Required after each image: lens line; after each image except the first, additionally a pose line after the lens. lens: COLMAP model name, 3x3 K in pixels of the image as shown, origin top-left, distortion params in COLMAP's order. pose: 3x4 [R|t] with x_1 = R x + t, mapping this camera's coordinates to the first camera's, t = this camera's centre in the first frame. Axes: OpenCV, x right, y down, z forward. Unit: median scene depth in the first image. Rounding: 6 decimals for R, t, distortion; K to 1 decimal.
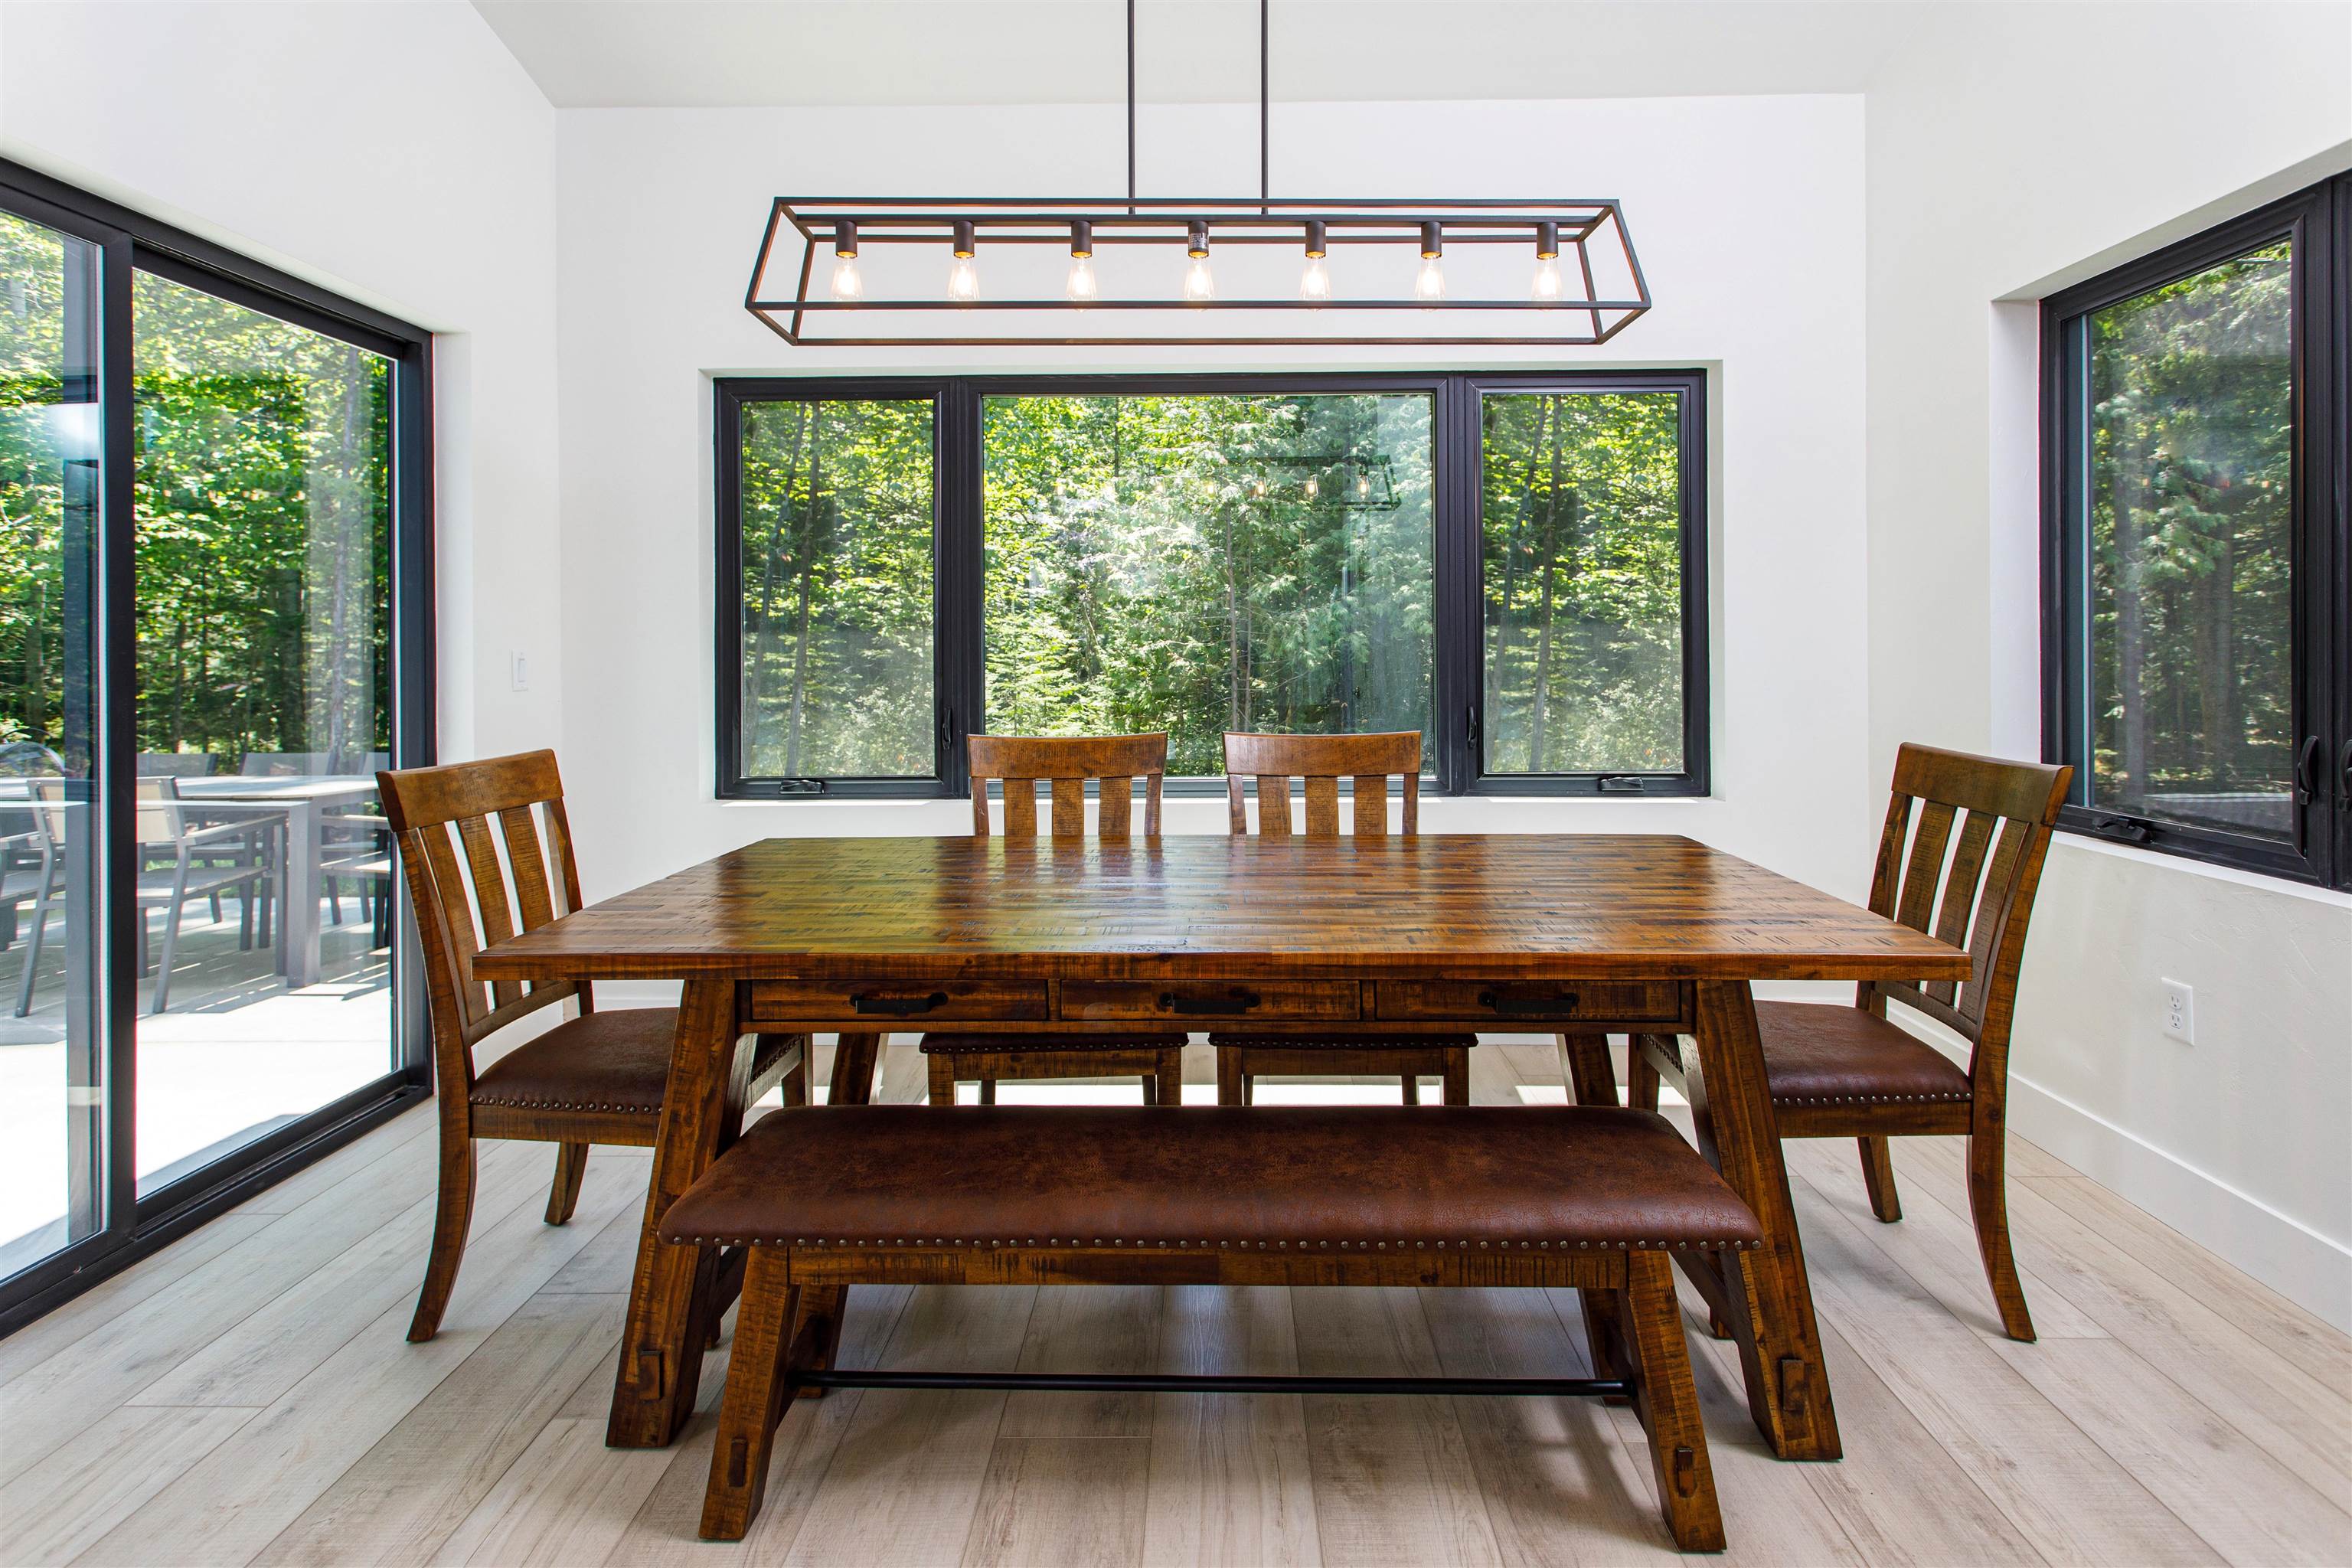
lens RADIAL K [[1202.9, 0, 1209.5], [0, 1202.9, 685.4], [0, 0, 1]] dist [0.029360, 0.001289]
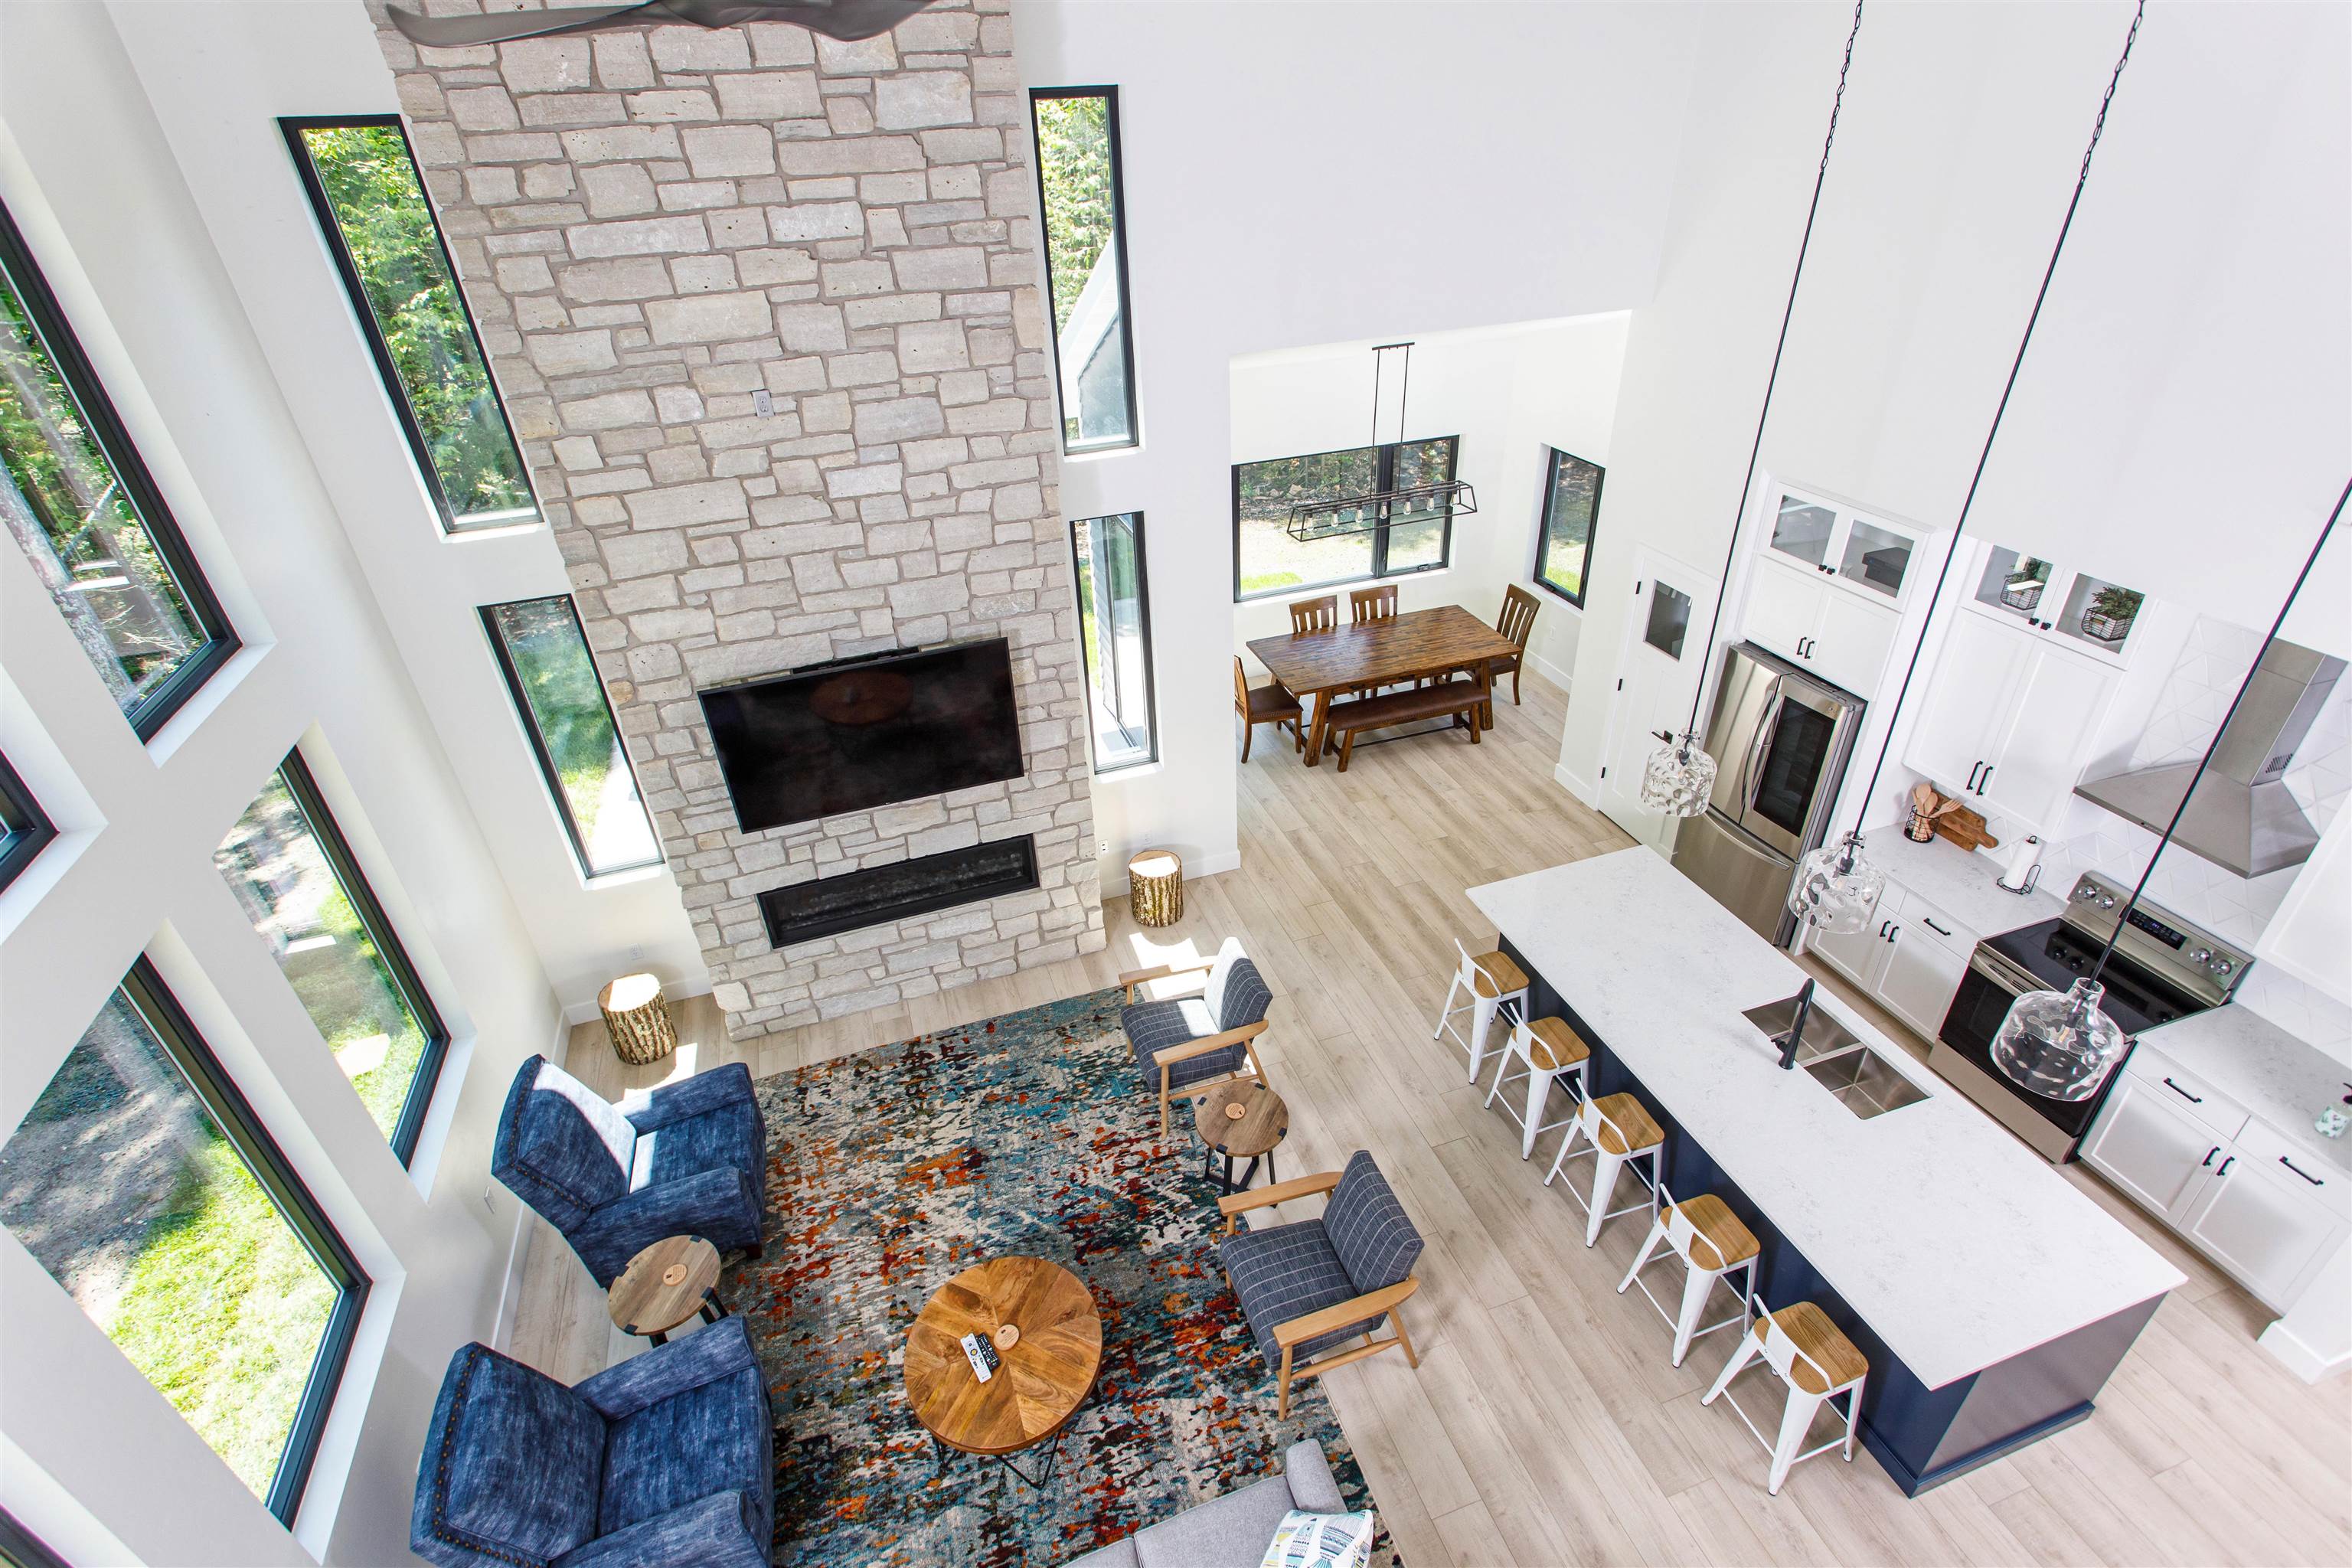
lens RADIAL K [[1113.8, 0, 1165.5], [0, 1113.8, 778.4], [0, 0, 1]] dist [0.007729, 0.000058]
pose [[0.948038, -0.193801, 0.252319, -1.486777], [0.045078, 0.866885, 0.496466, -1.187182], [-0.314947, -0.459294, 0.830576, -1.922579]]
